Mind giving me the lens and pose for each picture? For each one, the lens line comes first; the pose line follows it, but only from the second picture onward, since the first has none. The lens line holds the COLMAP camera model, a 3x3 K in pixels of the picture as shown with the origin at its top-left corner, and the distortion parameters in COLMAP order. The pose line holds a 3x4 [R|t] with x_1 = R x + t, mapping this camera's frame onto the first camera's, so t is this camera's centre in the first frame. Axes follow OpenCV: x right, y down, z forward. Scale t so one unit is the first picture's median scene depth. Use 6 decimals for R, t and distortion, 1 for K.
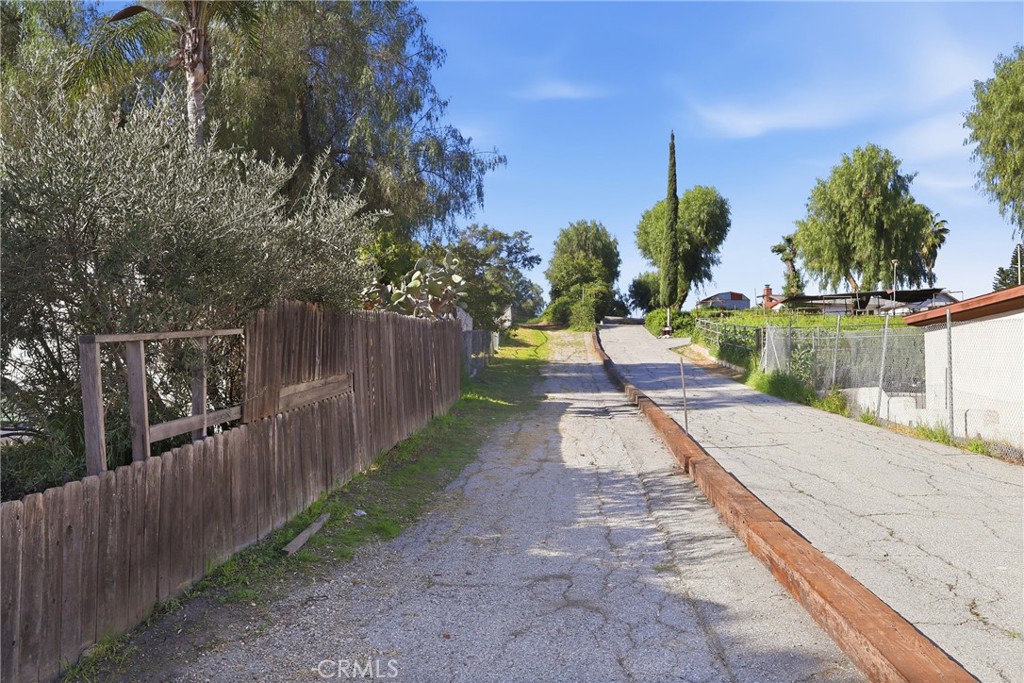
lens RADIAL K [[812.7, 0, 510.8], [0, 812.7, 340.7], [0, 0, 1]] dist [-0.006136, -0.000359]
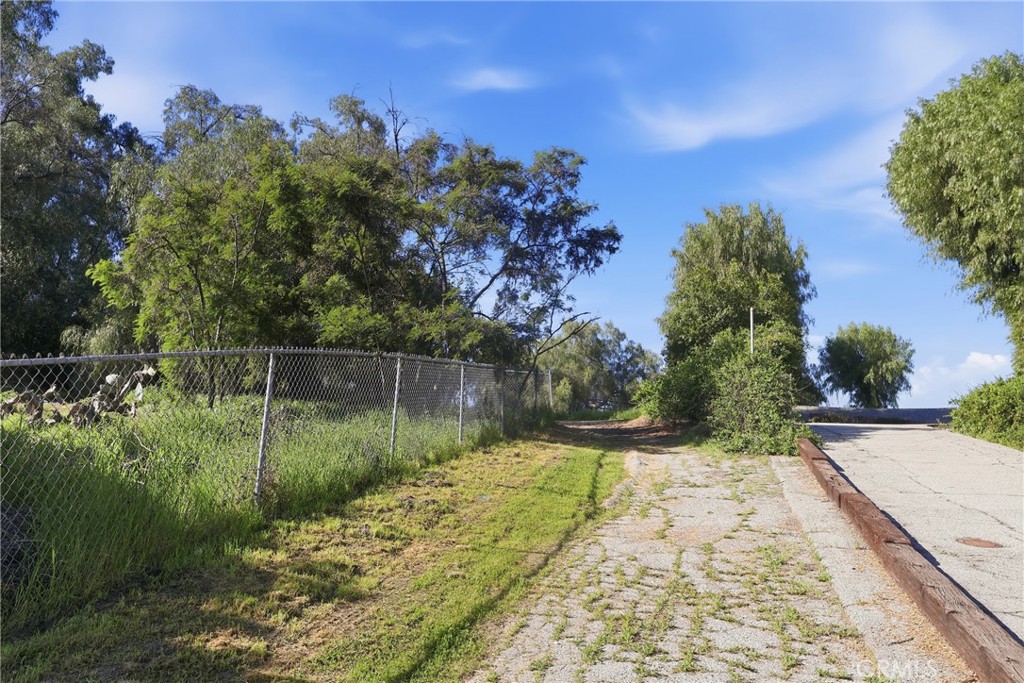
lens RADIAL K [[812.7, 0, 514.2], [0, 812.7, 338.2], [0, 0, 1]] dist [-0.006136, -0.000359]
pose [[0.986358, -0.022385, -0.163087, 0.038851], [0.002991, 0.992985, -0.118201, -0.013331], [0.164589, 0.116101, 0.979506, 0.531206]]
